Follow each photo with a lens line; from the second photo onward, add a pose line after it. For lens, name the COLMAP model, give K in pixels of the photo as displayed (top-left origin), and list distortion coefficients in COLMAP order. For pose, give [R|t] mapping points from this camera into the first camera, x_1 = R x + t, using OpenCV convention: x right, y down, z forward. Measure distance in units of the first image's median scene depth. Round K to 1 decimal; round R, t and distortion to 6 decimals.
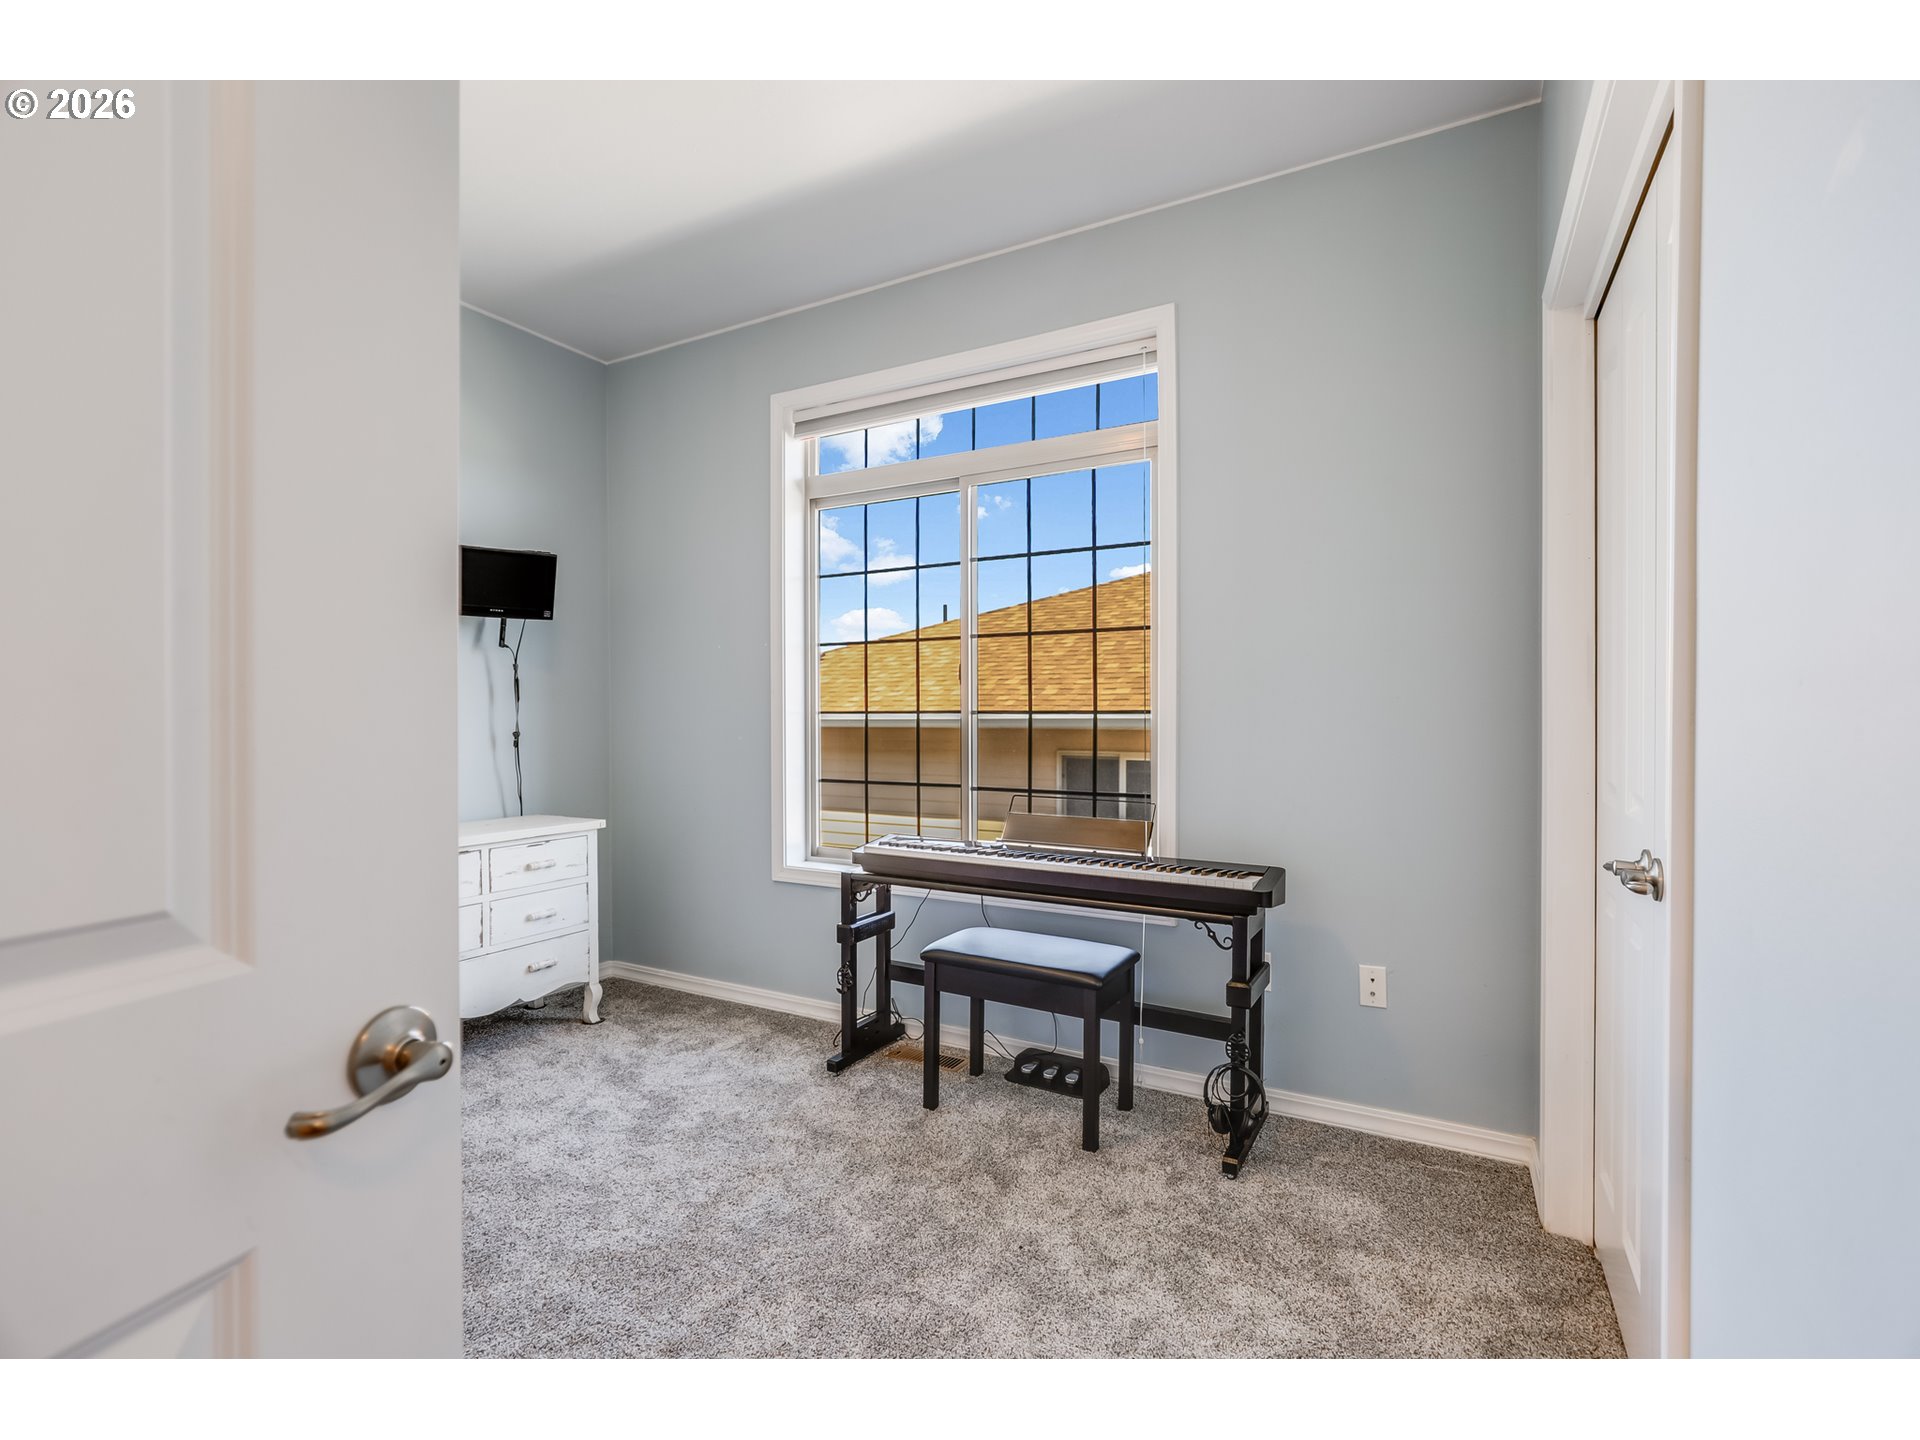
lens RADIAL K [[871.2, 0, 960.8], [0, 871.2, 715.1], [0, 0, 1]] dist [-0.011239, 0.001107]
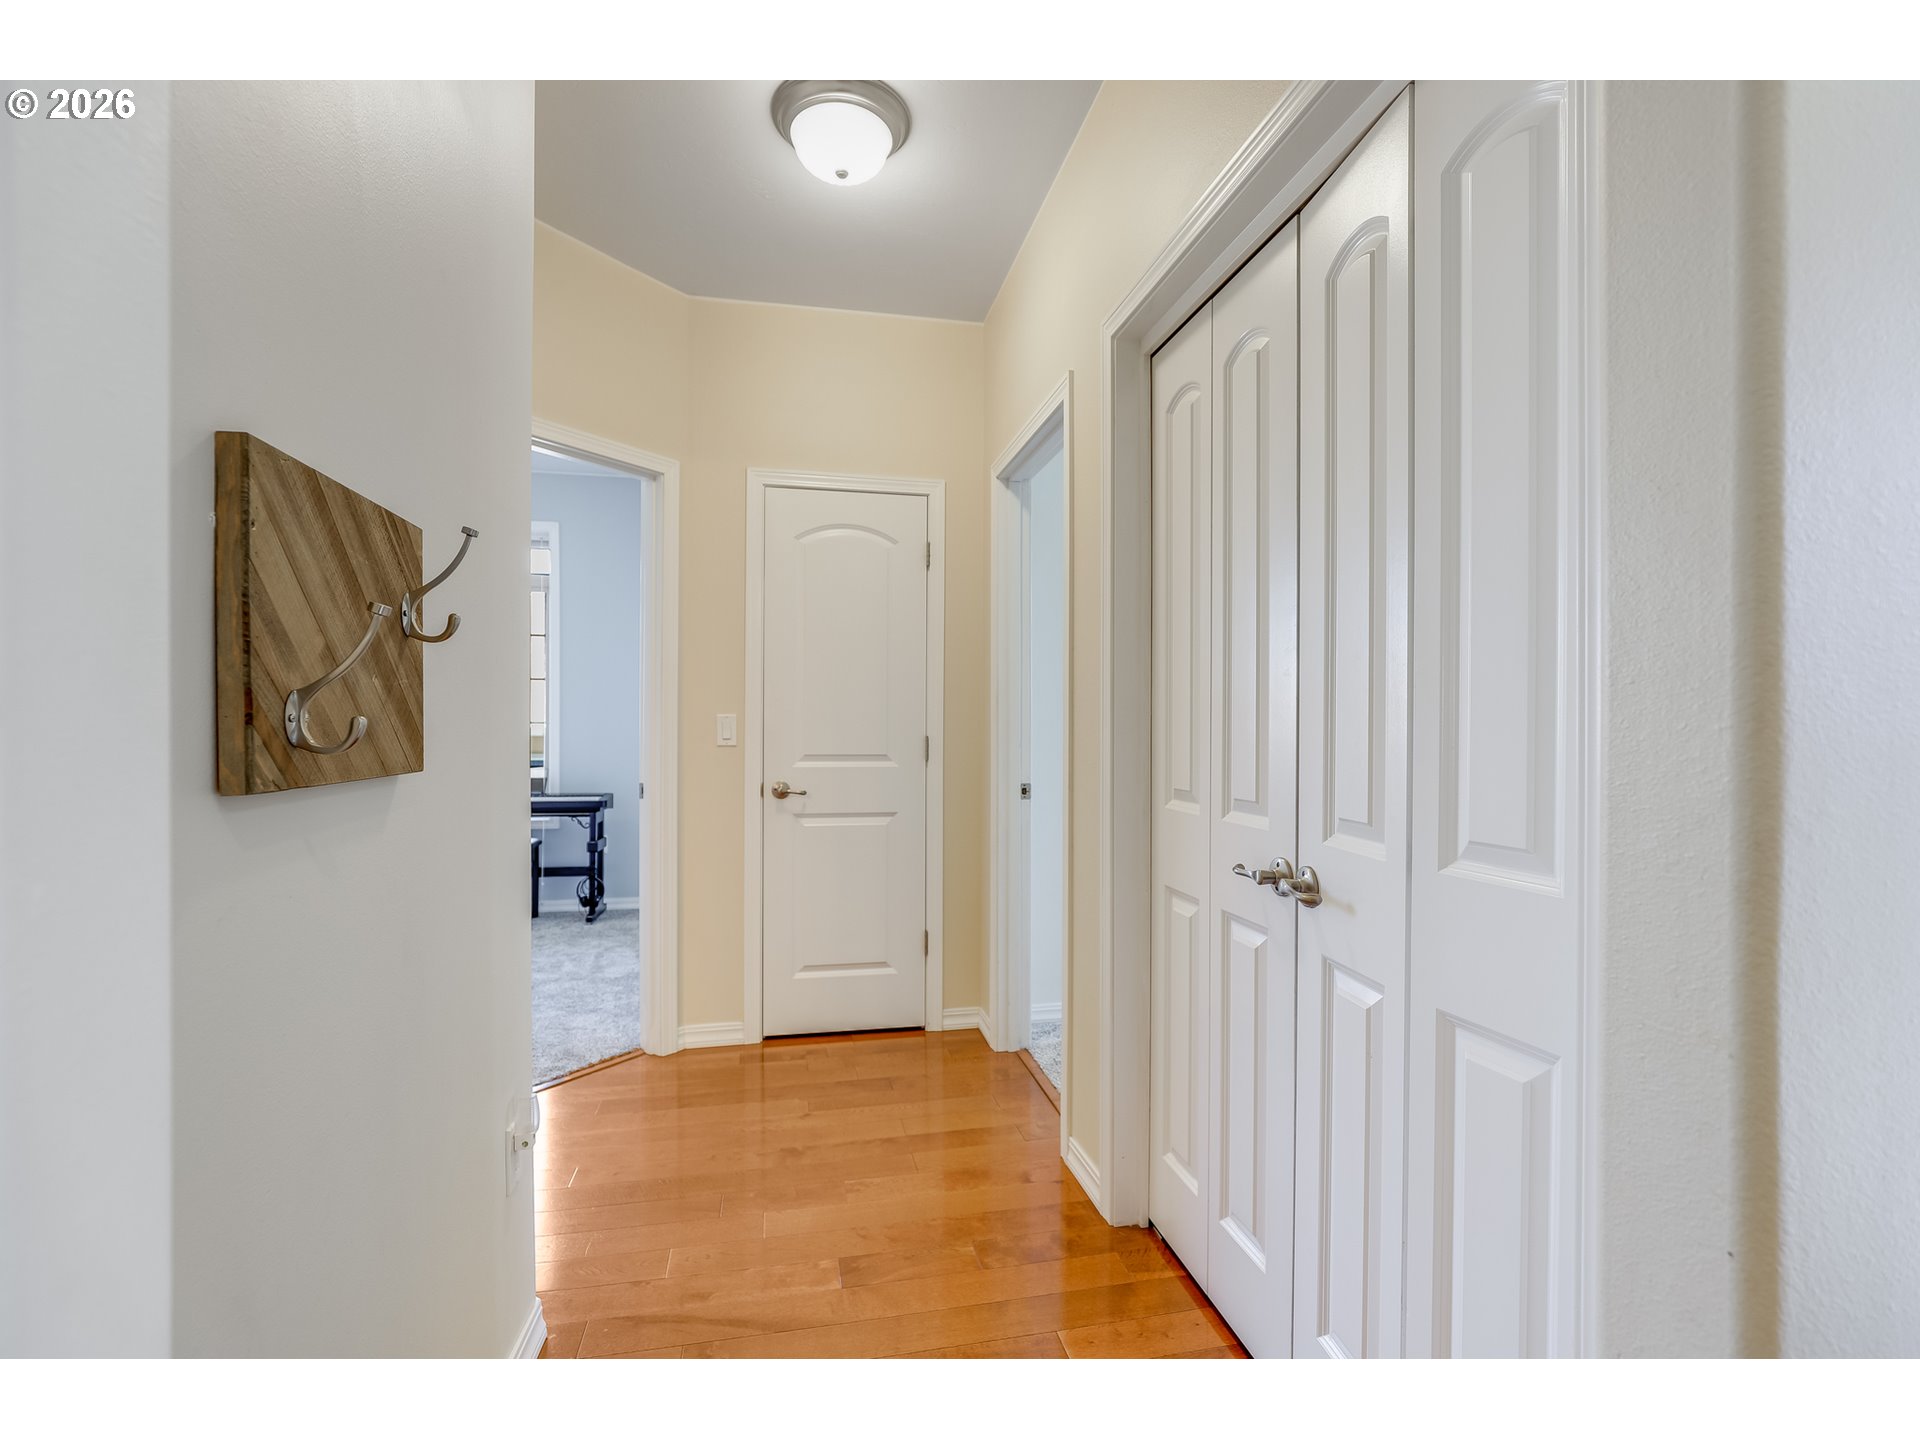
lens RADIAL K [[871.2, 0, 960.8], [0, 871.2, 715.1], [0, 0, 1]] dist [-0.011239, 0.001107]
pose [[0.752703, -0.001549, 0.658358, -0.430430], [0.002461, 0.999997, -0.000461, -0.017875], [-0.658356, 0.001967, 0.752705, -1.283453]]
